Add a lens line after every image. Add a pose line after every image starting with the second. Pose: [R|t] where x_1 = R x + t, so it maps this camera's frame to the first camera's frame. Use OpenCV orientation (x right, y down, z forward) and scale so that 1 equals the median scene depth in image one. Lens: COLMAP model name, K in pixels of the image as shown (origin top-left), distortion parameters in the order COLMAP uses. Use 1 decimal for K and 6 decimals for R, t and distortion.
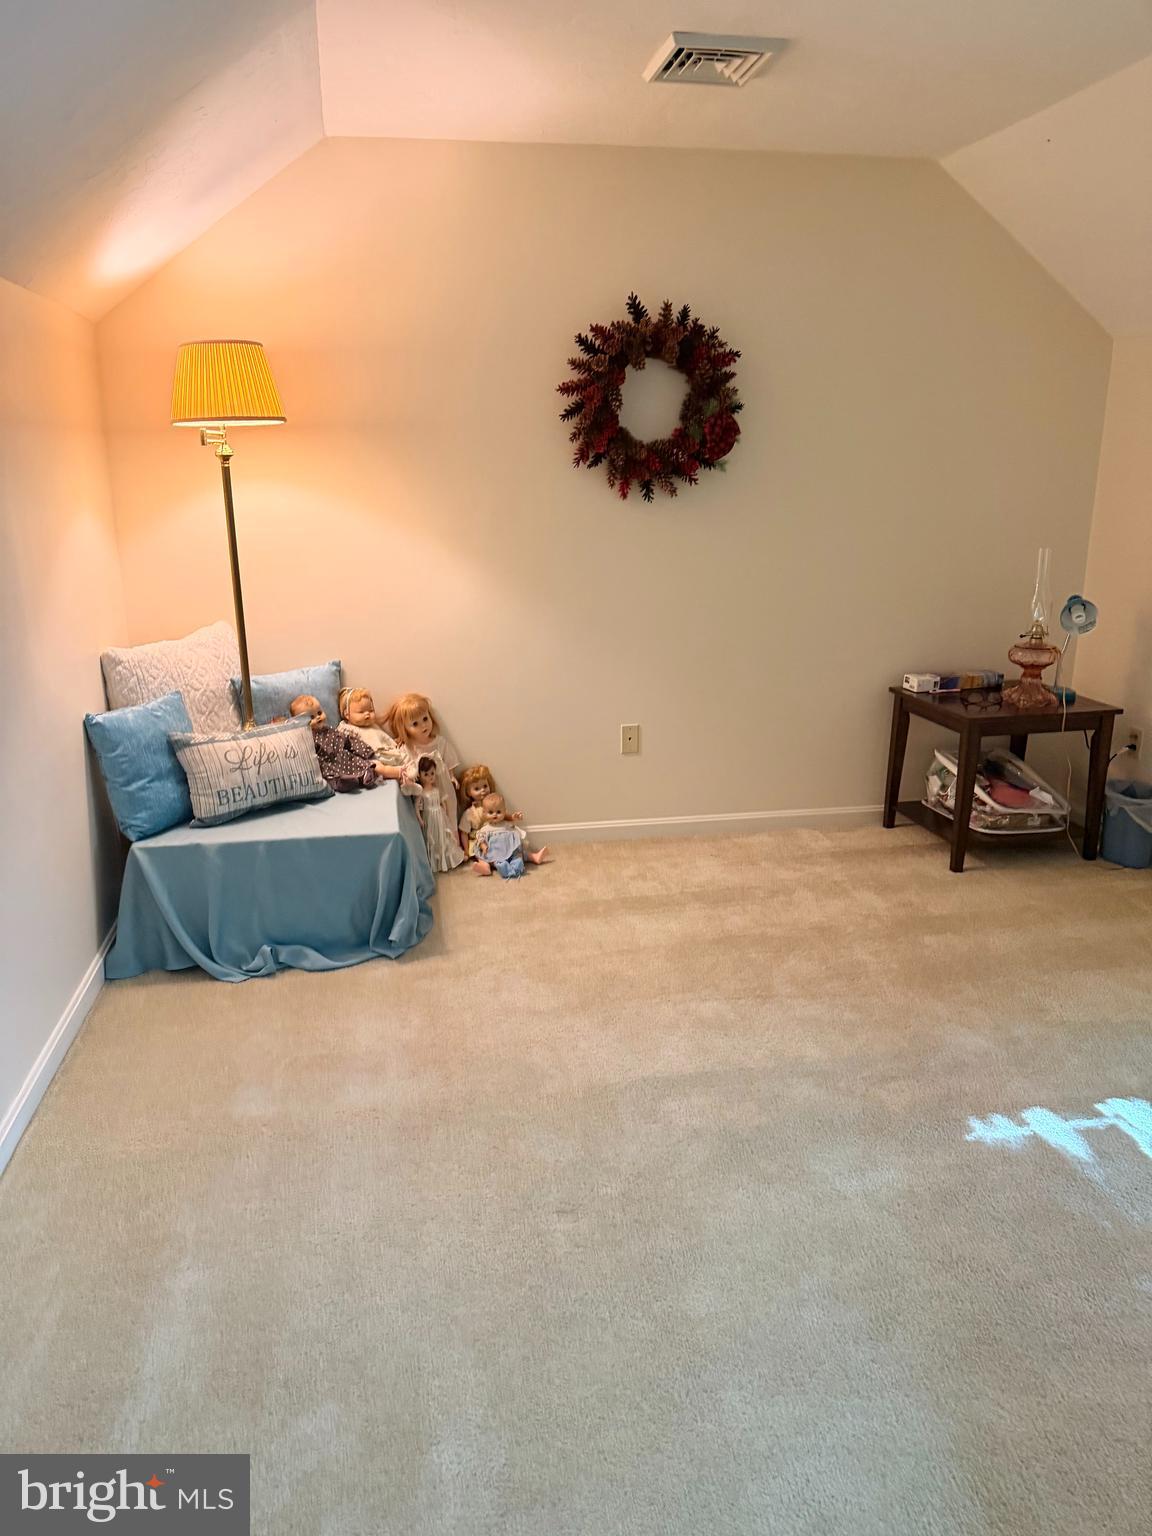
lens RADIAL K [[1056.4, 0, 567.9], [0, 1056.4, 772.5], [0, 0, 1]] dist [0.135180, -0.266184]
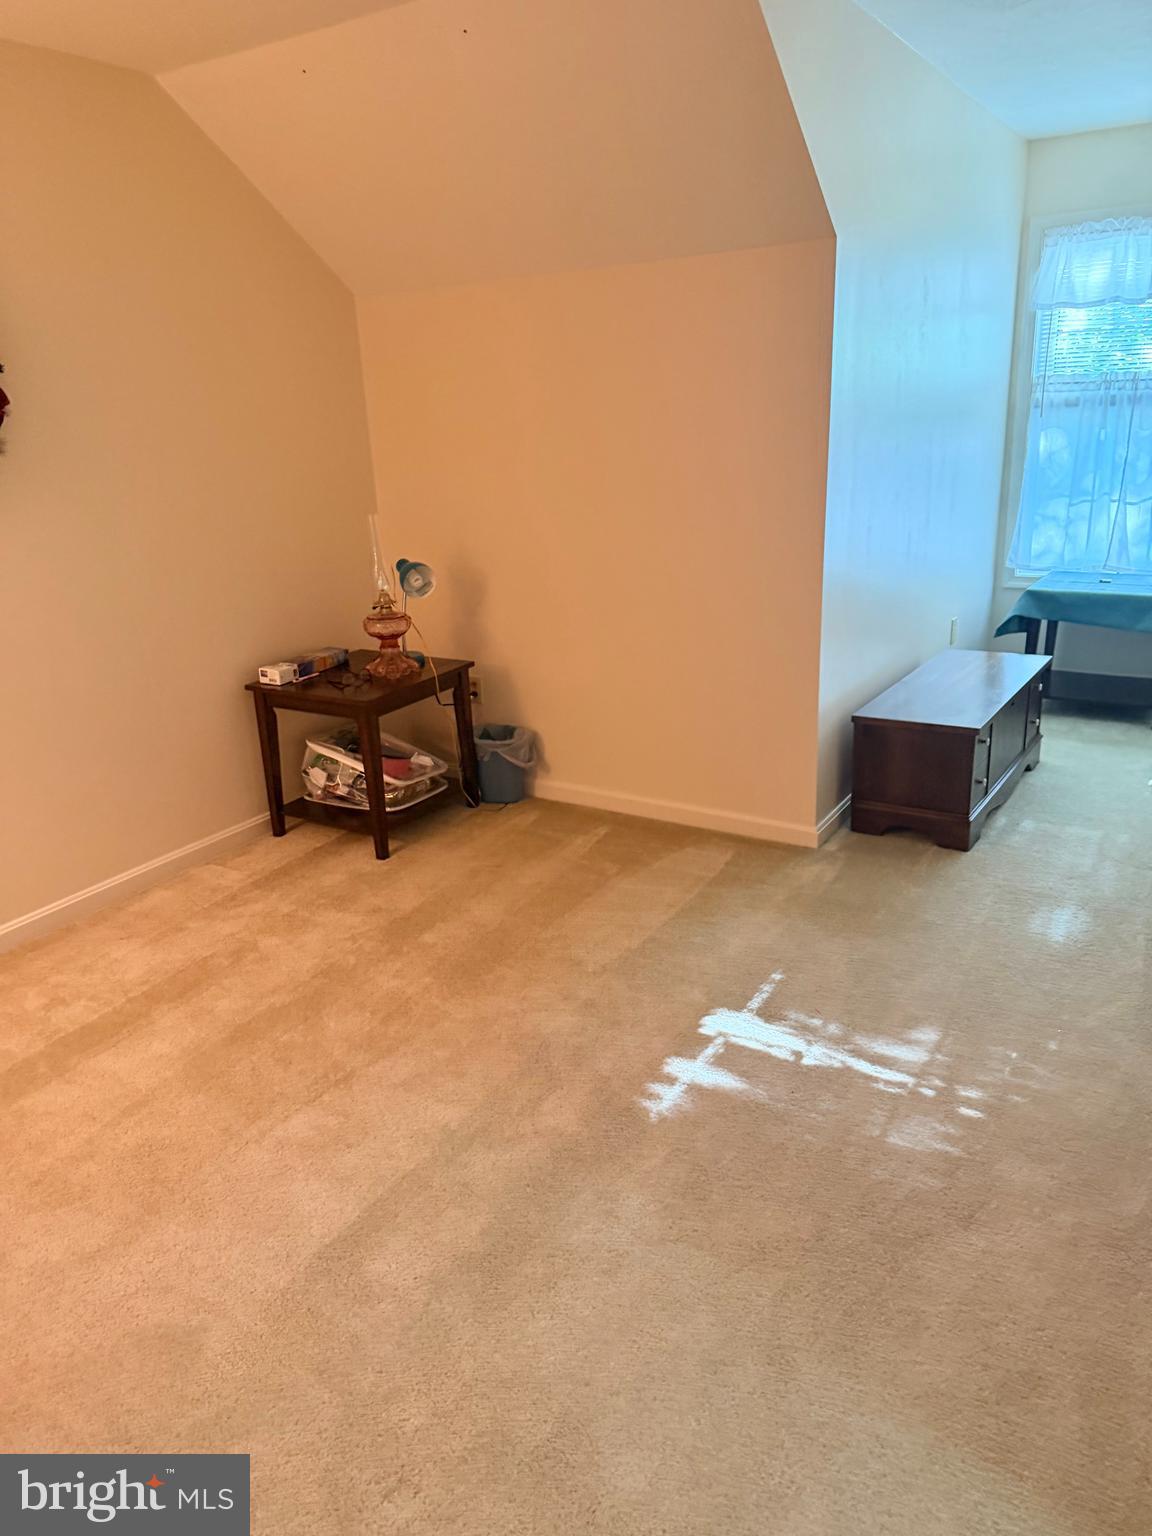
lens RADIAL K [[1056.4, 0, 567.9], [0, 1056.4, 772.5], [0, 0, 1]] dist [0.135180, -0.266184]
pose [[0.680215, -0.264173, 0.683755, -0.157519], [0.241984, 0.961434, 0.130724, -0.066954], [-0.691919, 0.076537, 0.717907, 0.196889]]
